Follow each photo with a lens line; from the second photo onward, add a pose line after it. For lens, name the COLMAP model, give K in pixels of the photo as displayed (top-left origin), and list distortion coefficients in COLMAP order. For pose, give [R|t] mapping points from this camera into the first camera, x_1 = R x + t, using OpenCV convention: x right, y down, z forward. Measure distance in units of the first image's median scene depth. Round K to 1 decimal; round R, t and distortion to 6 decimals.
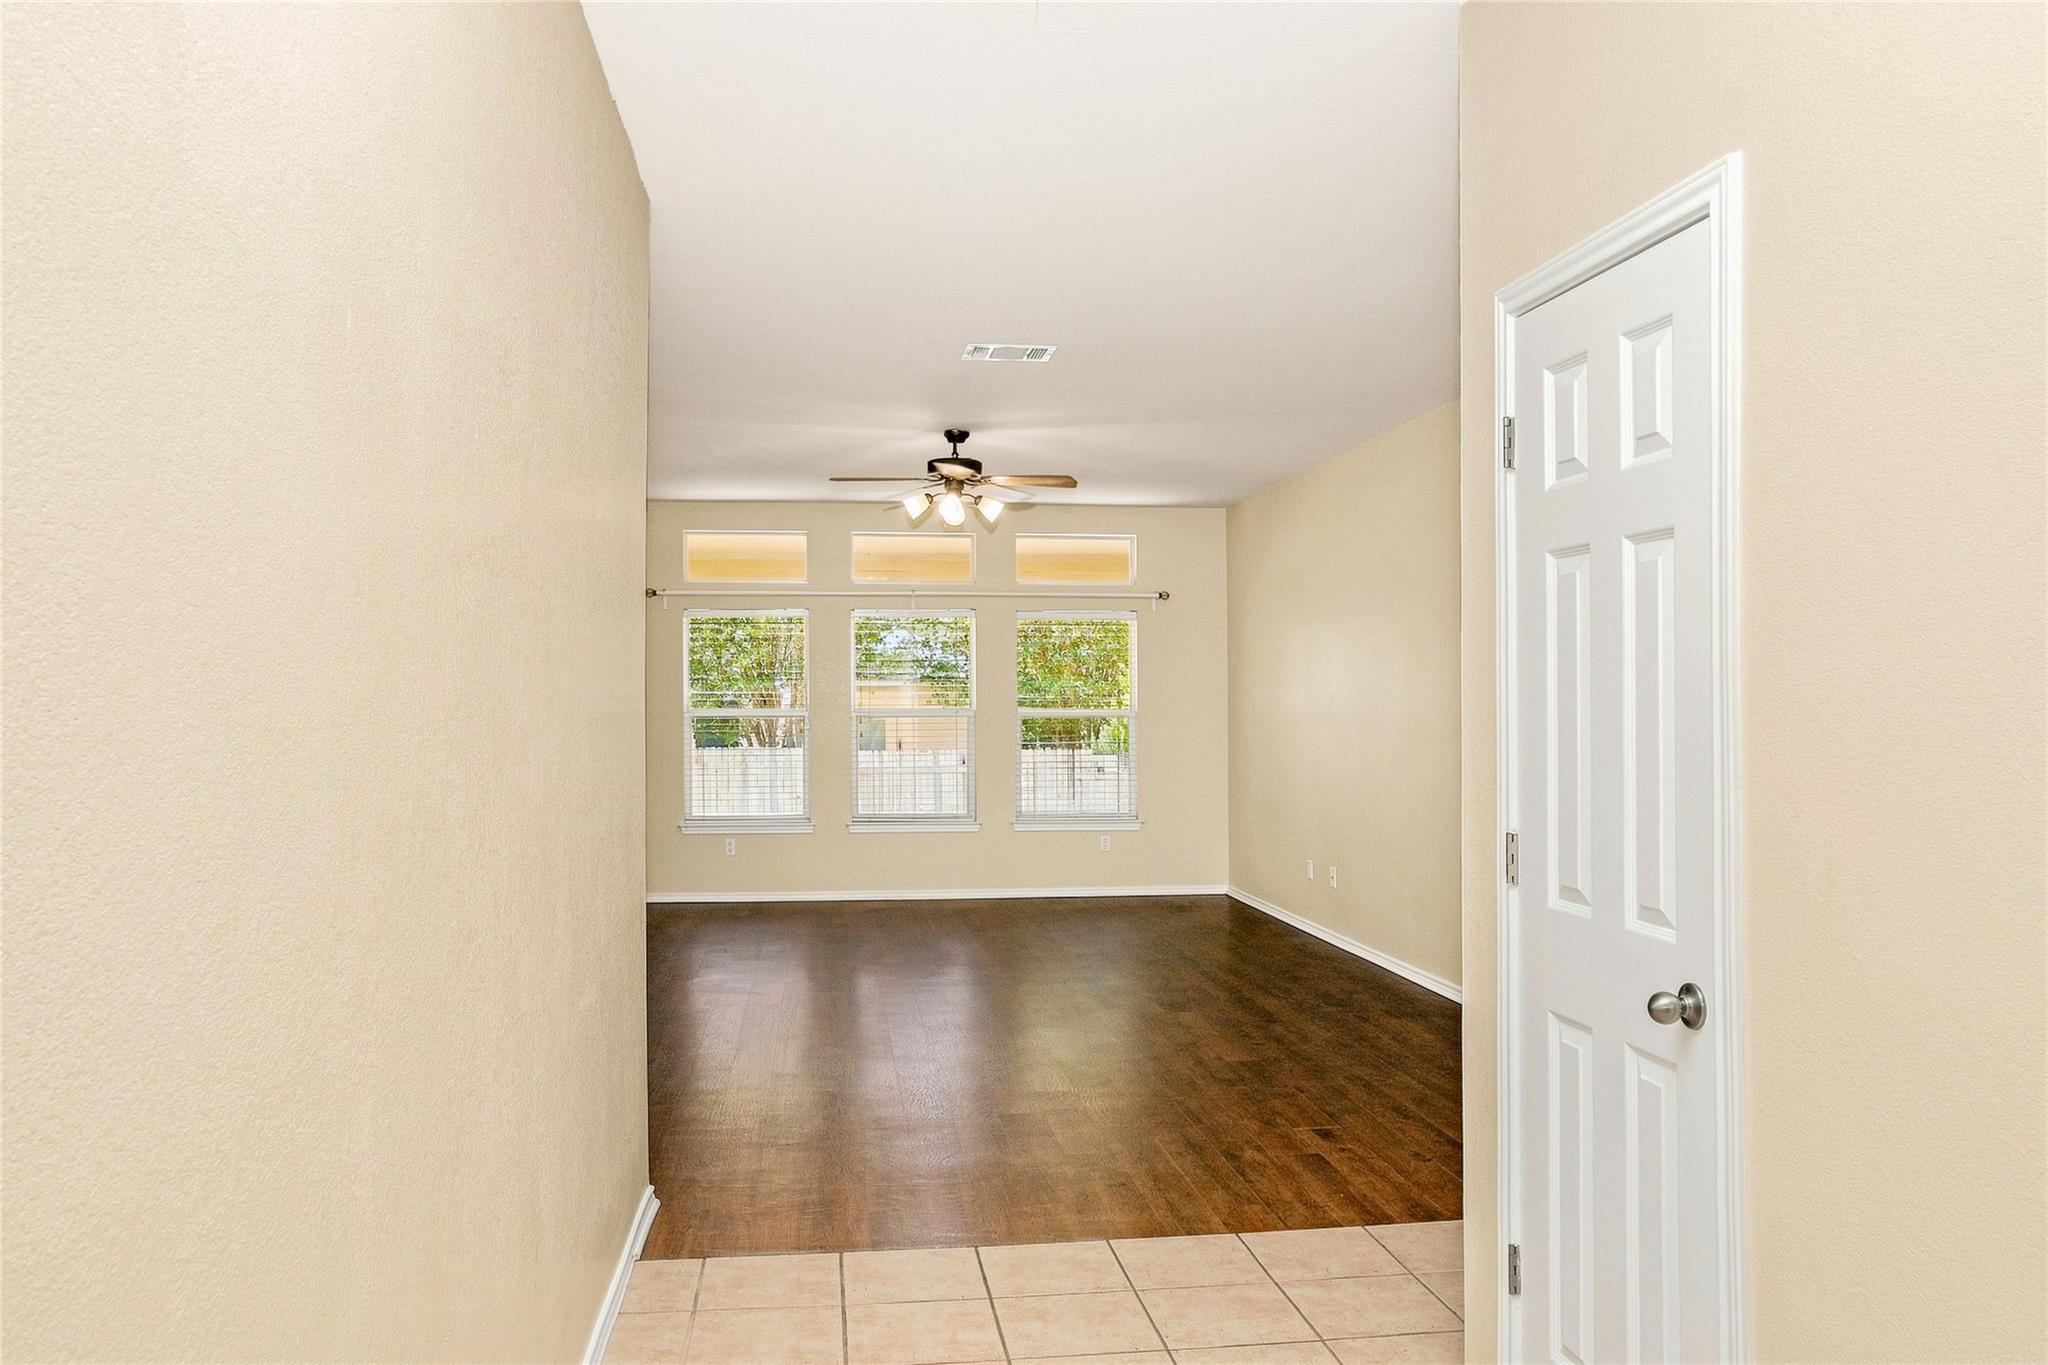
lens RADIAL K [[1635.0, 0, 1024.0], [0, 1635.0, 682.5], [0, 0, 1]] dist [-0.004115, -0.000424]
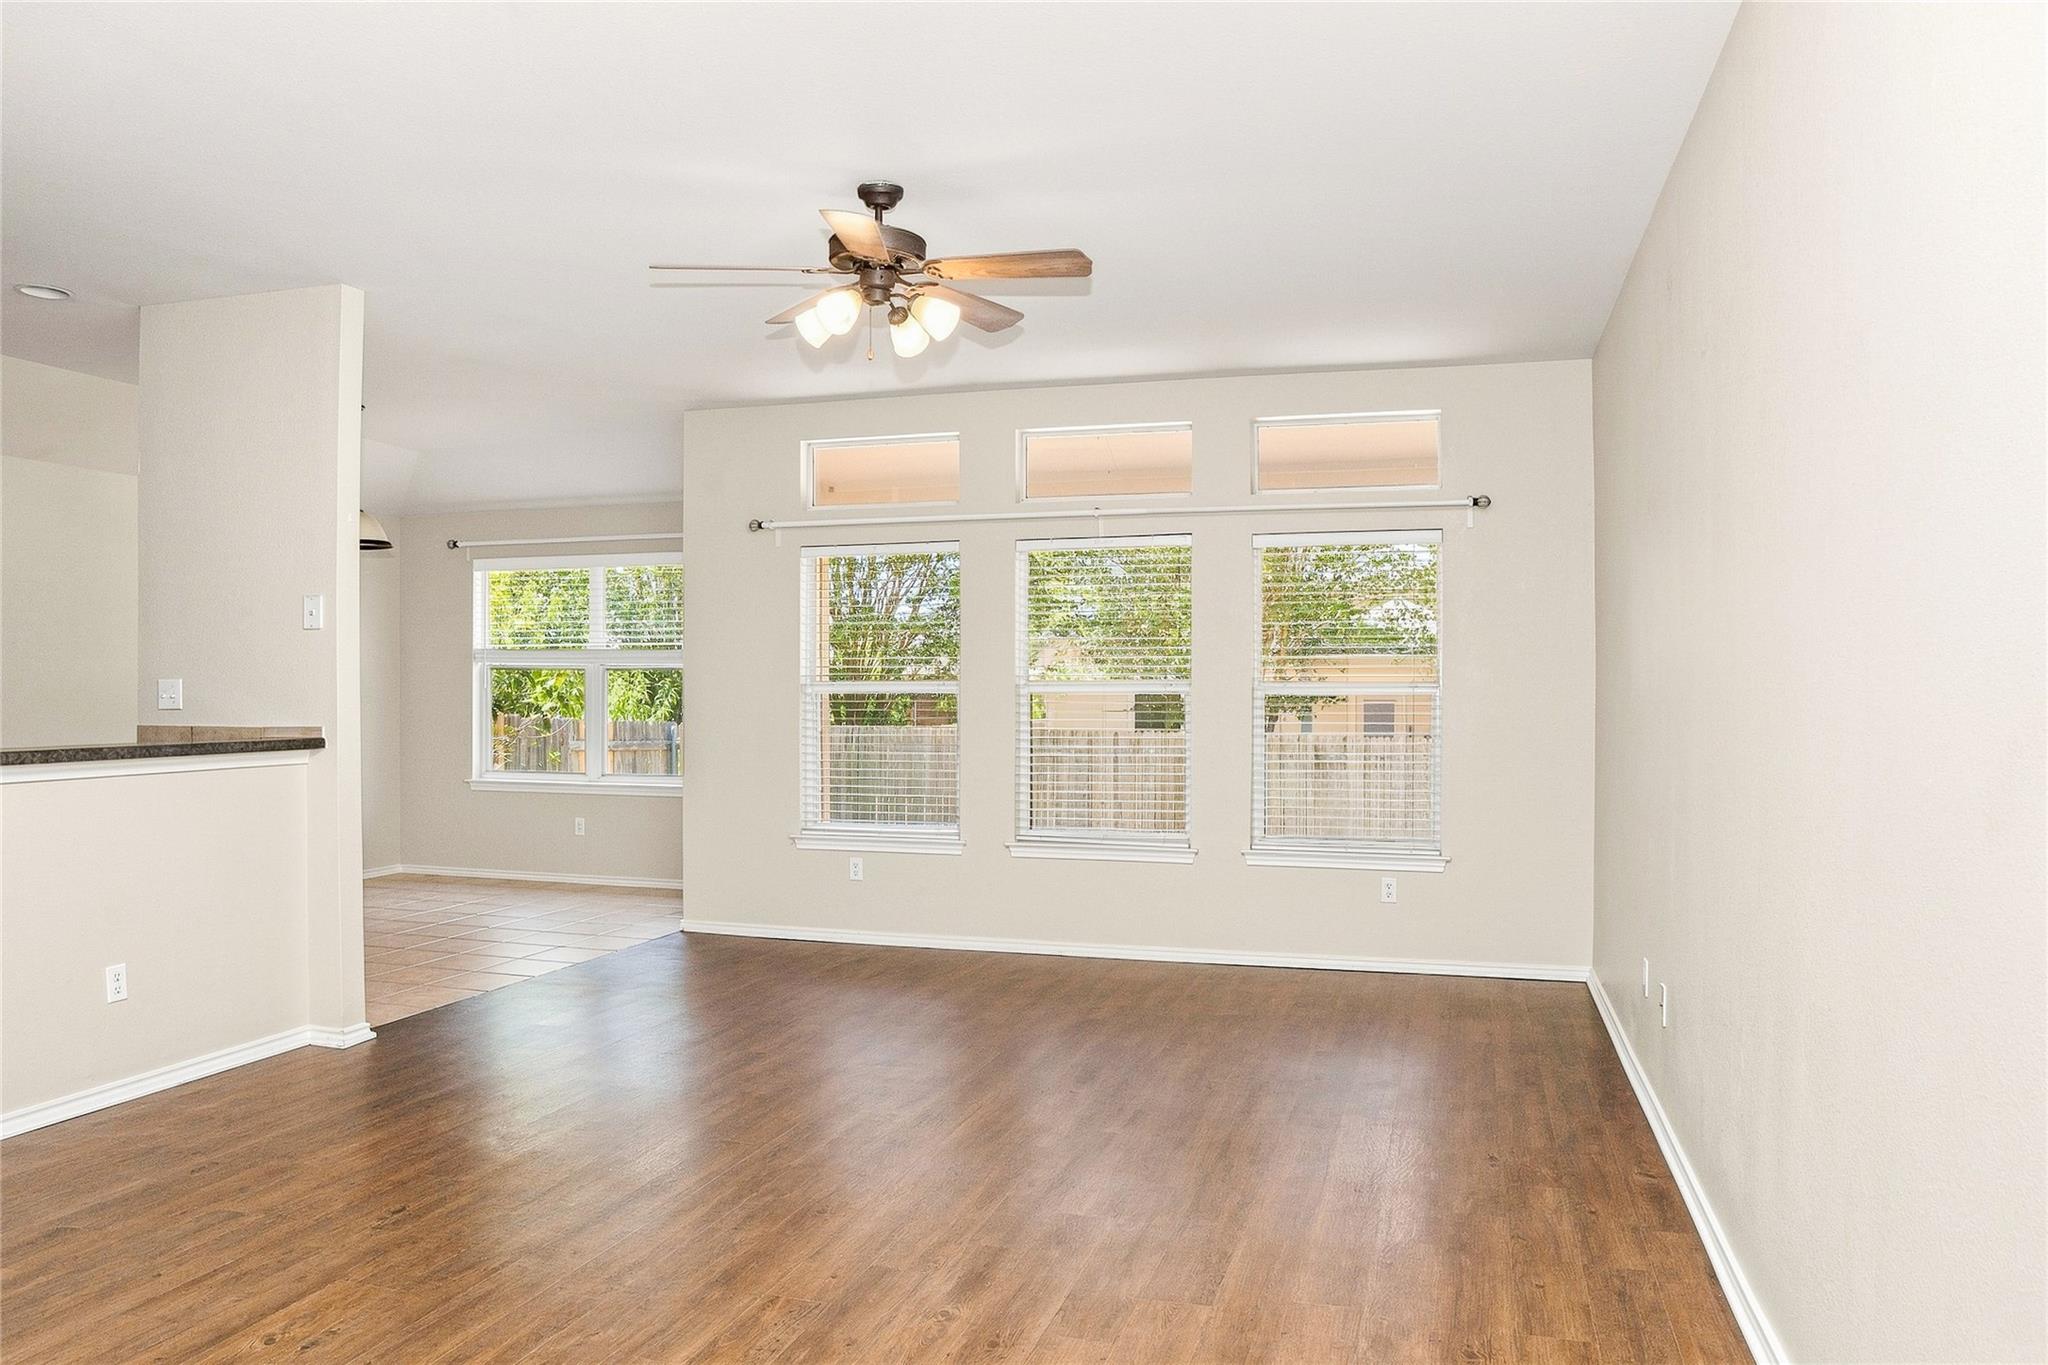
lens RADIAL K [[1635.0, 0, 1024.0], [0, 1635.0, 682.5], [0, 0, 1]] dist [-0.004115, -0.000424]
pose [[0.927458, 0.004699, -0.373898, 0.159770], [0.000065, 0.999919, 0.012729, 0.008391], [0.373927, -0.011830, 0.927383, 0.356644]]
